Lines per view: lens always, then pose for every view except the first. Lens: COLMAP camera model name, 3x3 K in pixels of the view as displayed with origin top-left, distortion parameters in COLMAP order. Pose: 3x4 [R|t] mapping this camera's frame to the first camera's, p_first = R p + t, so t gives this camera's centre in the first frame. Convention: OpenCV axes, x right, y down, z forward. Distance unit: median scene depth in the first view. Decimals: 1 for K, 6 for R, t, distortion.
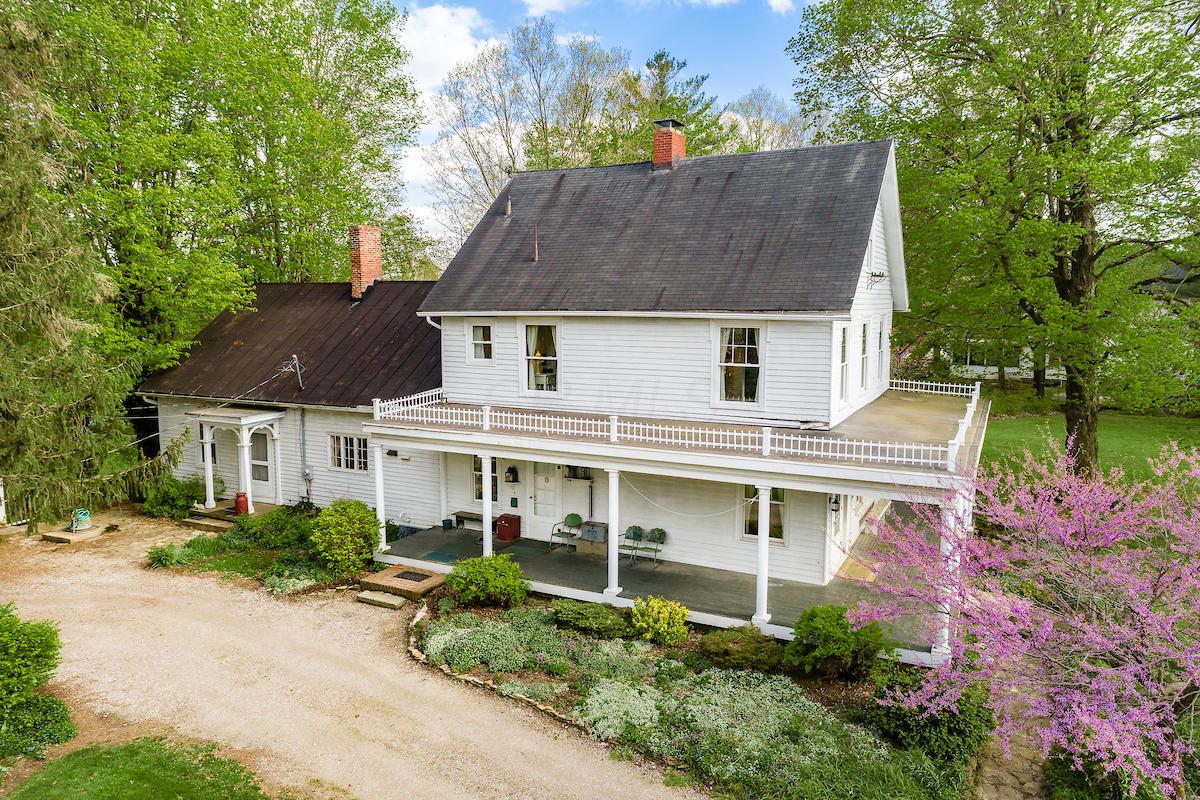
lens RADIAL K [[810.2, 0, 600.0], [0, 810.2, 400.0], [0, 0, 1]] dist [0.006054, 0.001494]
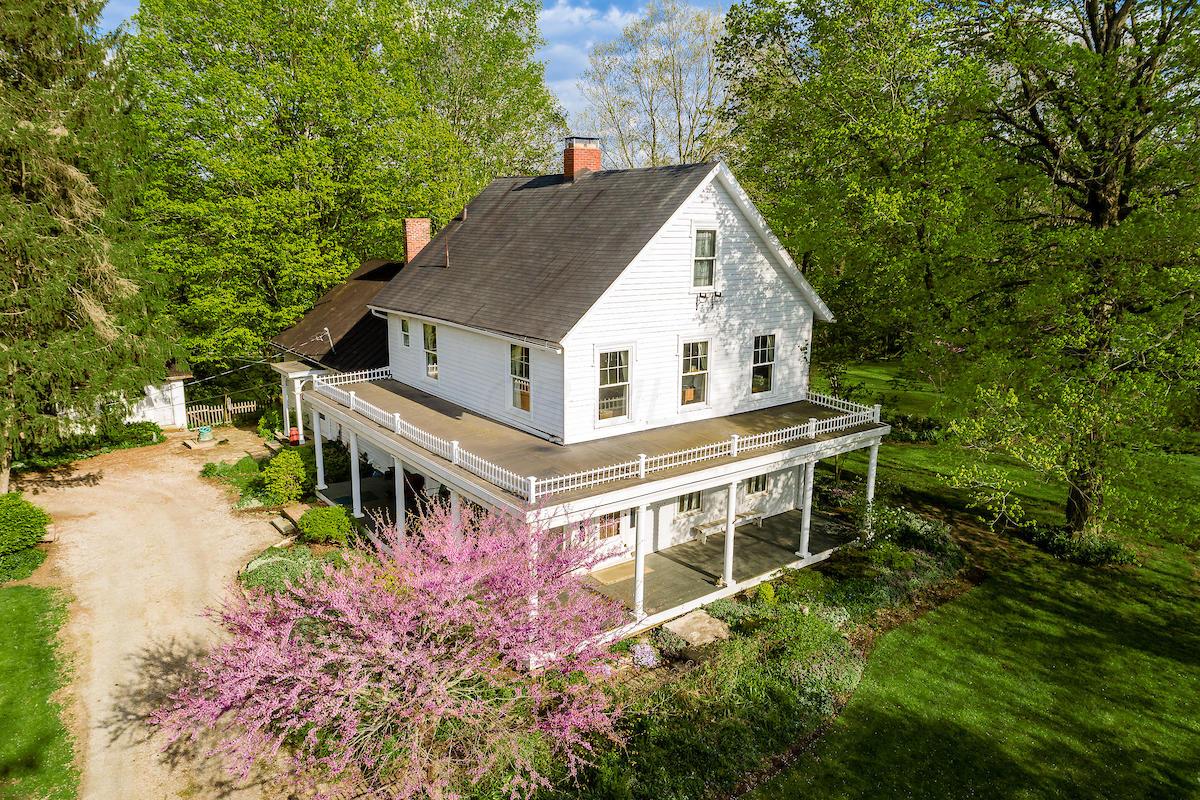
lens RADIAL K [[810.2, 0, 600.0], [0, 810.2, 400.0], [0, 0, 1]] dist [0.006054, 0.001494]
pose [[0.902367, 0.104274, -0.418163, 0.666742], [-0.065635, 0.992220, 0.105786, -0.124732], [0.425941, -0.068012, 0.902191, 0.013283]]
